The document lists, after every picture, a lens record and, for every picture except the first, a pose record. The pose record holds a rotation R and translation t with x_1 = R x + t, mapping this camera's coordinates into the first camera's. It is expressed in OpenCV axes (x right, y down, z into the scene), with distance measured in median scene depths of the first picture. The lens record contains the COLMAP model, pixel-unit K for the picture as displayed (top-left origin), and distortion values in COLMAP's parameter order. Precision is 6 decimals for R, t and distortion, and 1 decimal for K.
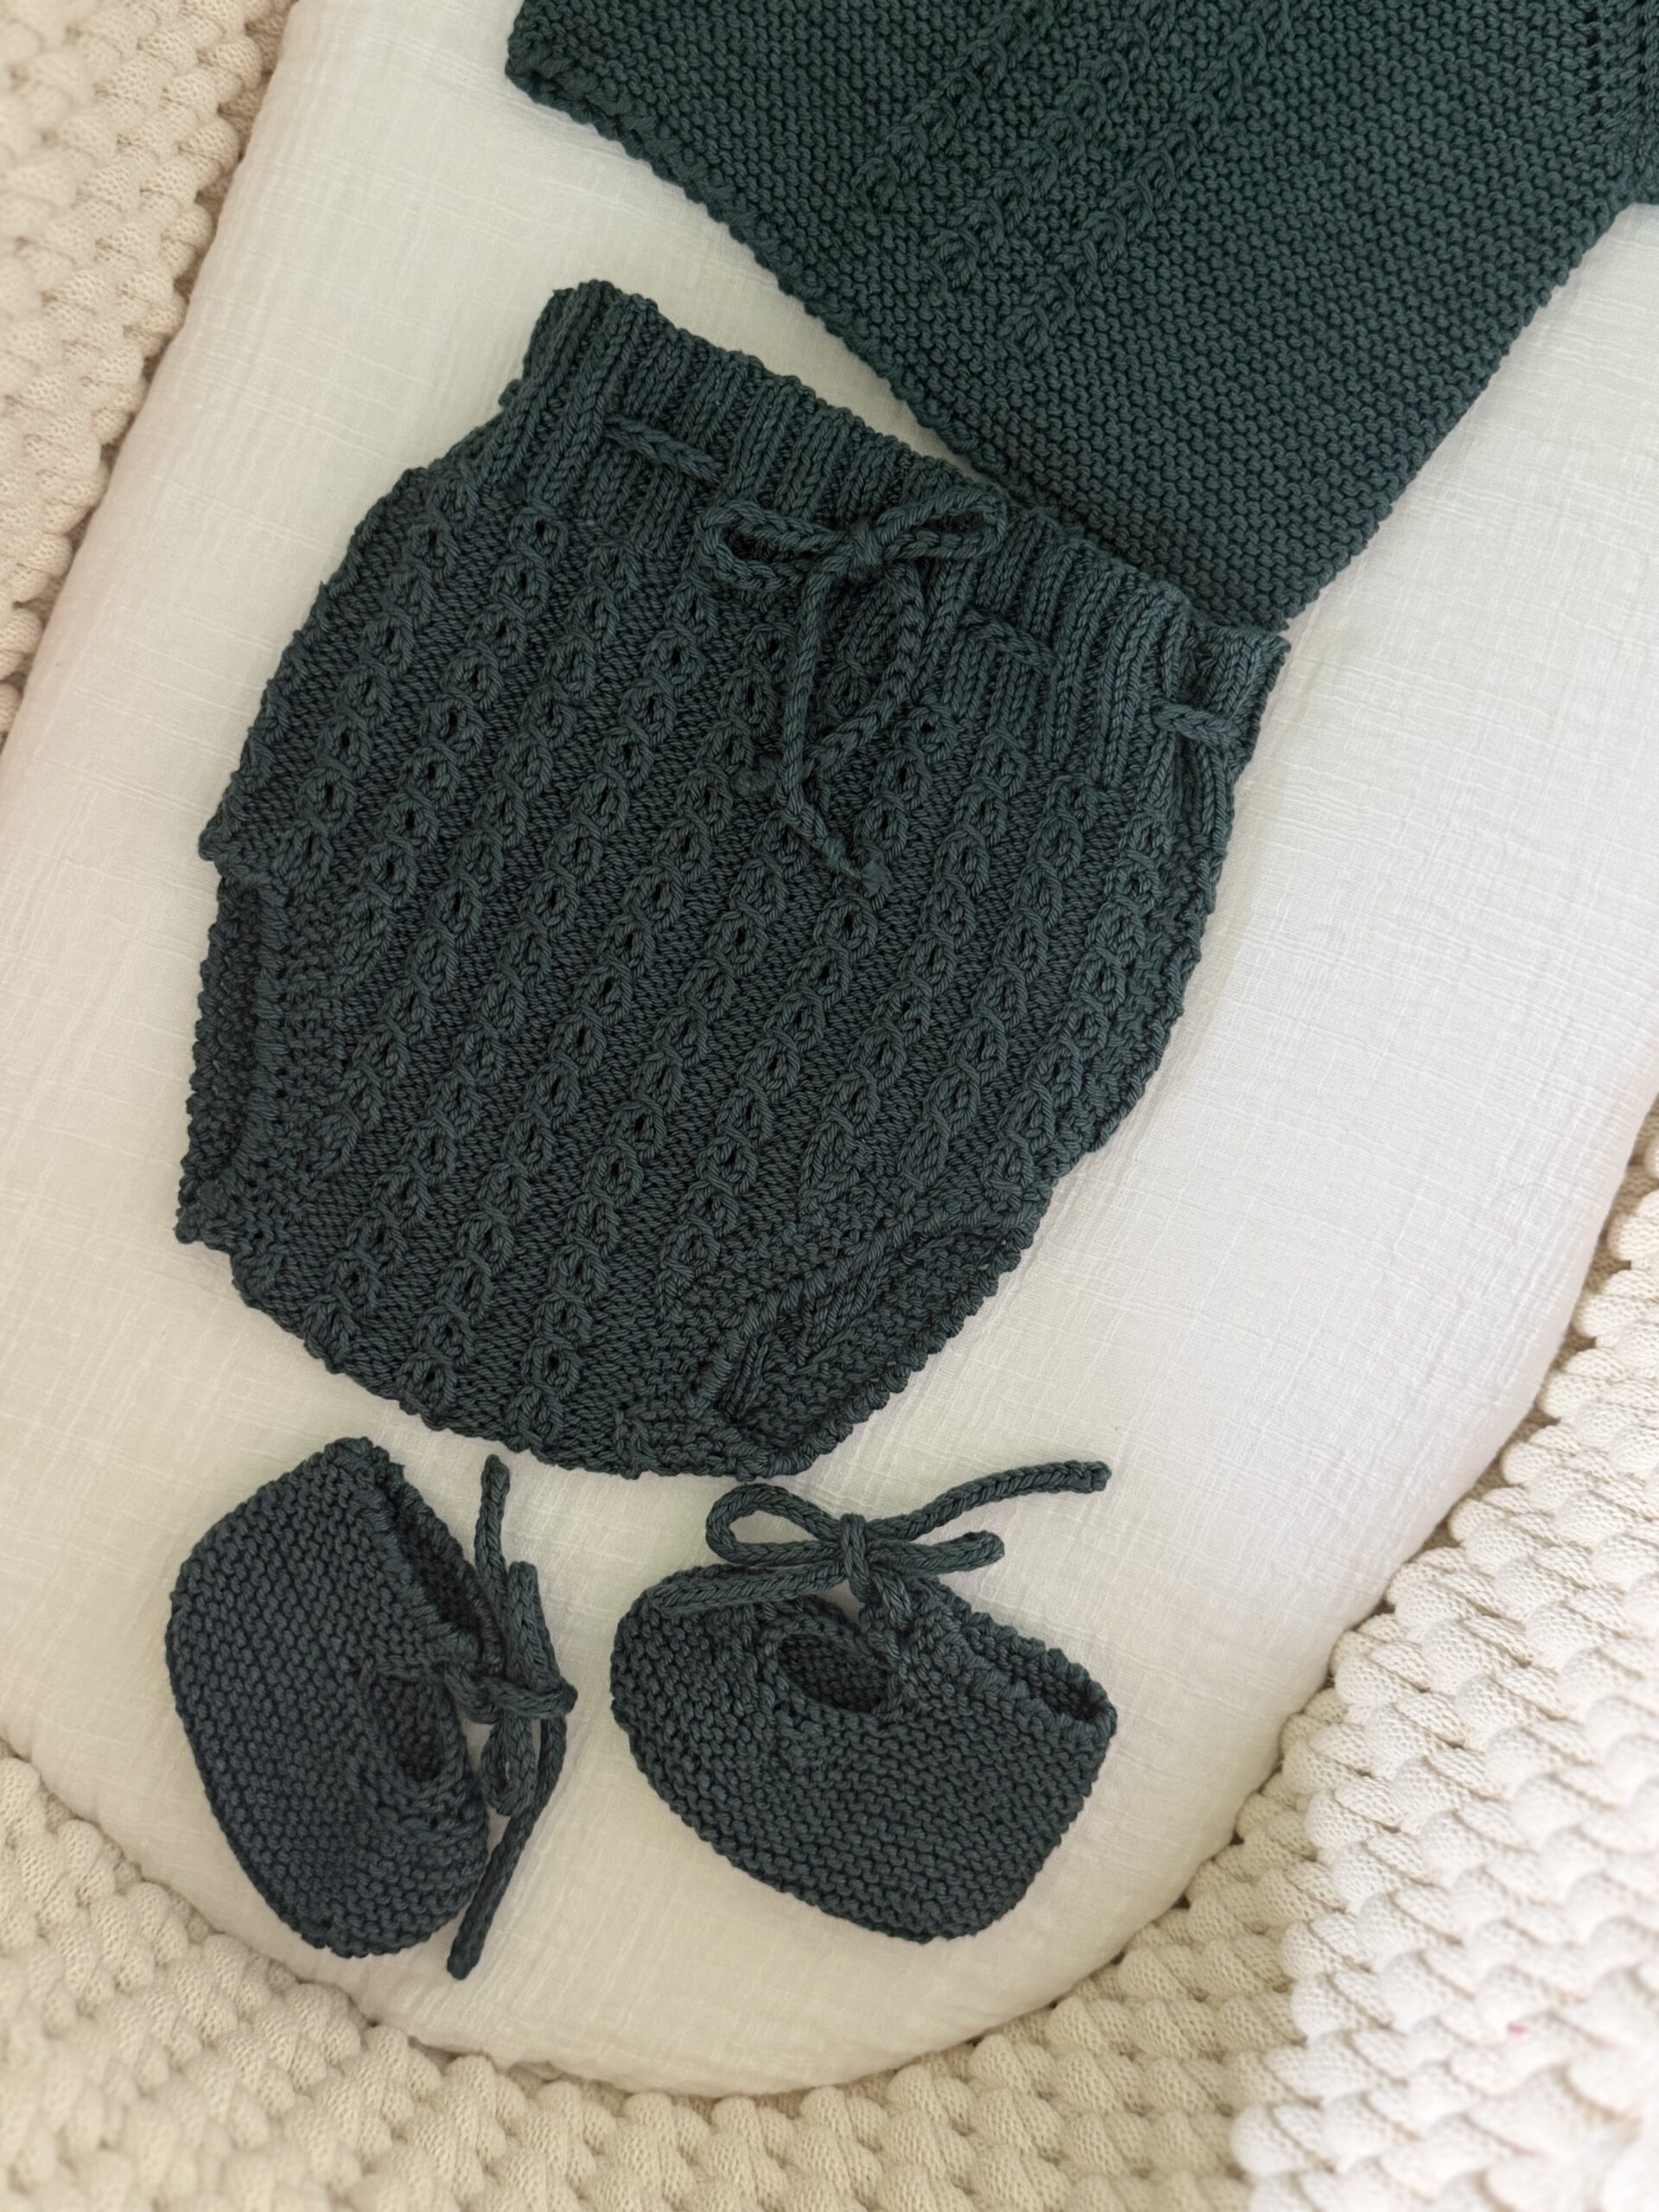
lens RADIAL K [[2433.5, 0, 829.5], [0, 2433.5, 1106.0], [0, 0, 1]] dist [0.183931, -0.499344]
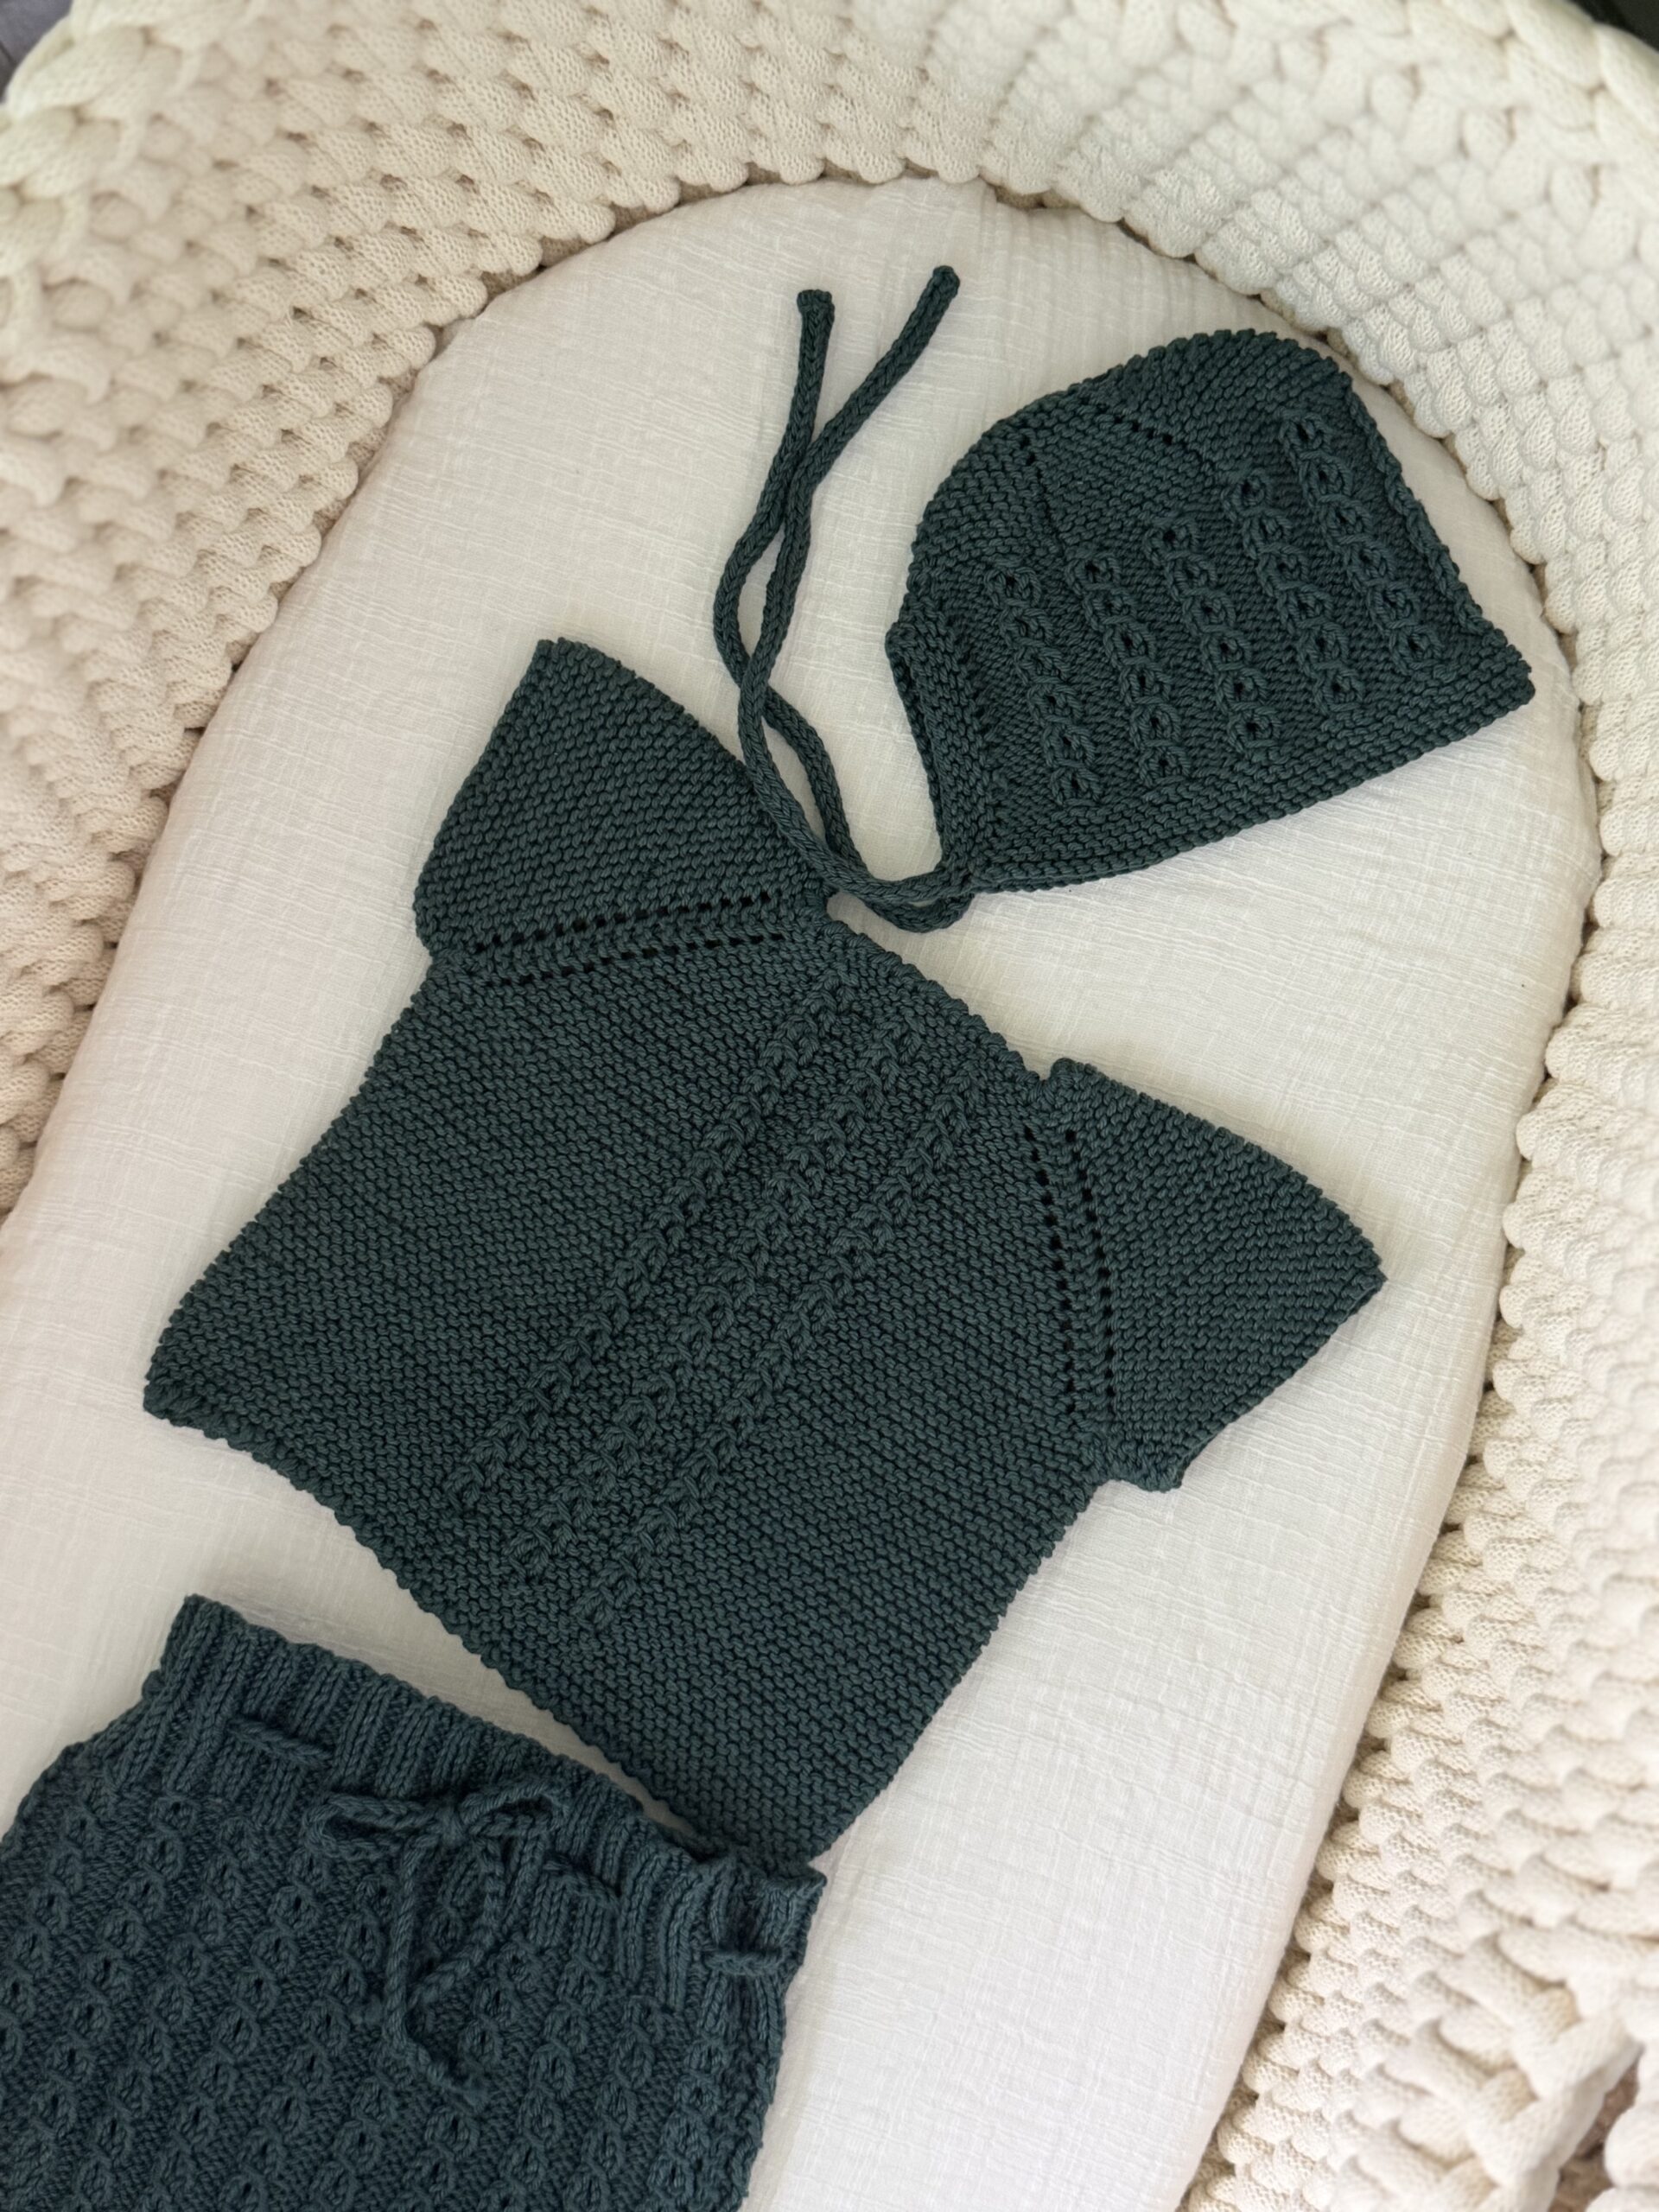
lens RADIAL K [[2433.5, 0, 829.5], [0, 2433.5, 1106.0], [0, 0, 1]] dist [0.183931, -0.499344]
pose [[0.999475, -0.030343, -0.011336, 0.213080], [0.030258, 0.999514, -0.007537, -0.543601], [0.011559, 0.007190, 0.999907, -0.168392]]
